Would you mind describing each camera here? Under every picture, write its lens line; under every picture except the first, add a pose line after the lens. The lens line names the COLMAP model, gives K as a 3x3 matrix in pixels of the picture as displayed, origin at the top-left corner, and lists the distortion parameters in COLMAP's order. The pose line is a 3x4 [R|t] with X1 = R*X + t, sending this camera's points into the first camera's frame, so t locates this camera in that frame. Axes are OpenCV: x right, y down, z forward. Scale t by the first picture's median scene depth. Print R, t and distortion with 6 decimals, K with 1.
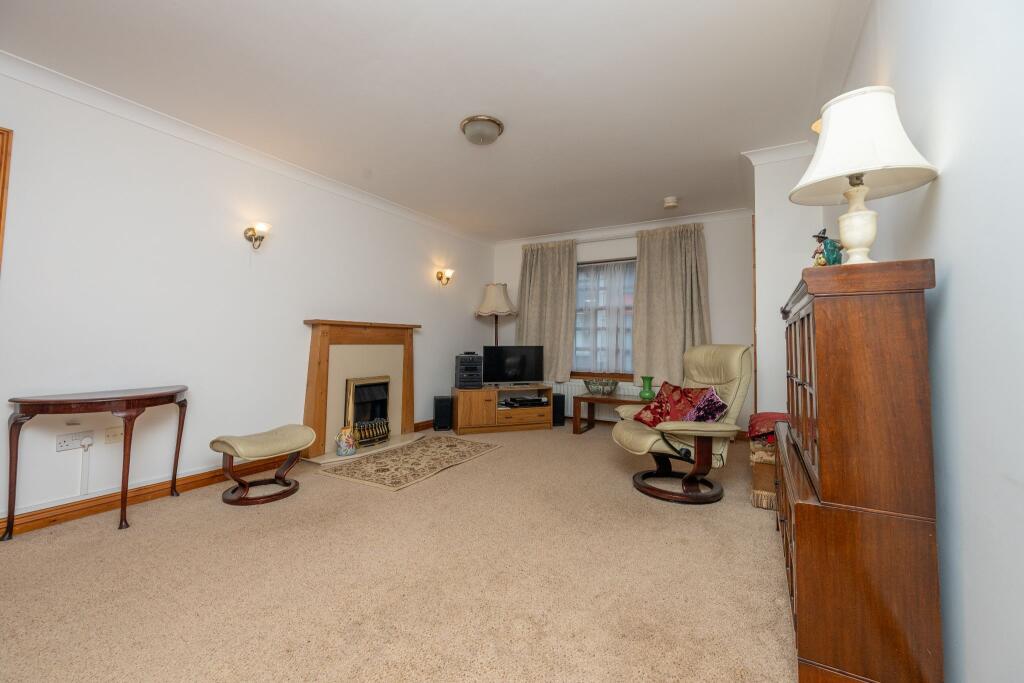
lens RADIAL K [[423.8, 0, 508.2], [0, 423.8, 328.5], [0, 0, 1]] dist [-0.000414, 0.000023]
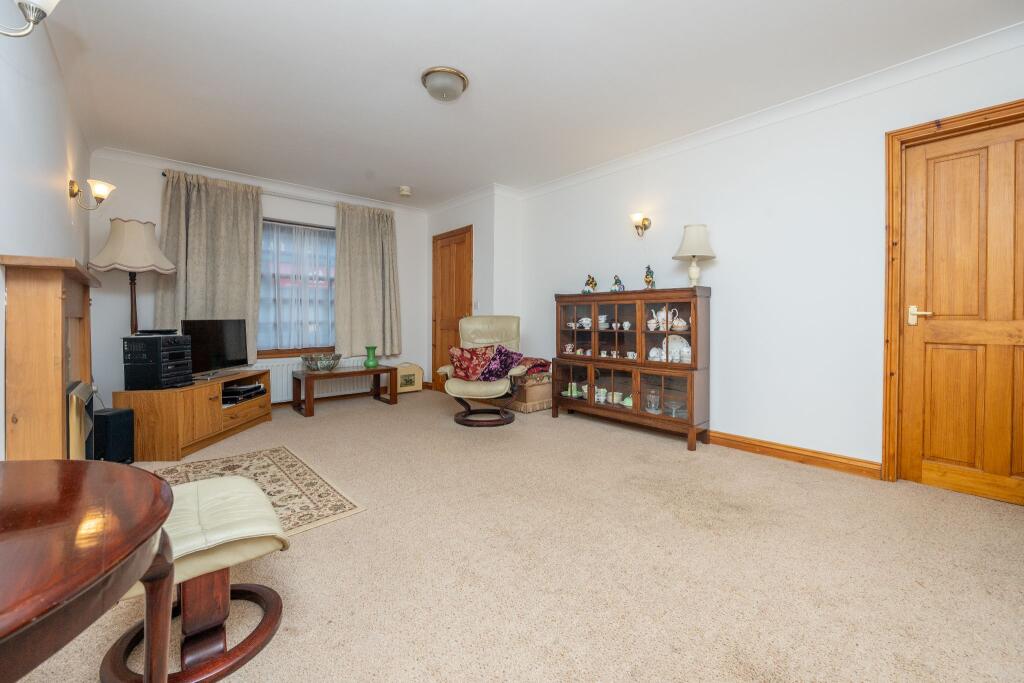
lens RADIAL K [[423.8, 0, 508.2], [0, 423.8, 328.5], [0, 0, 1]] dist [-0.000414, 0.000023]
pose [[0.305138, -0.028405, 0.951885, -0.545531], [-0.030157, 0.998766, 0.039471, 0.014351], [-0.951831, -0.040750, 0.303904, 0.333433]]
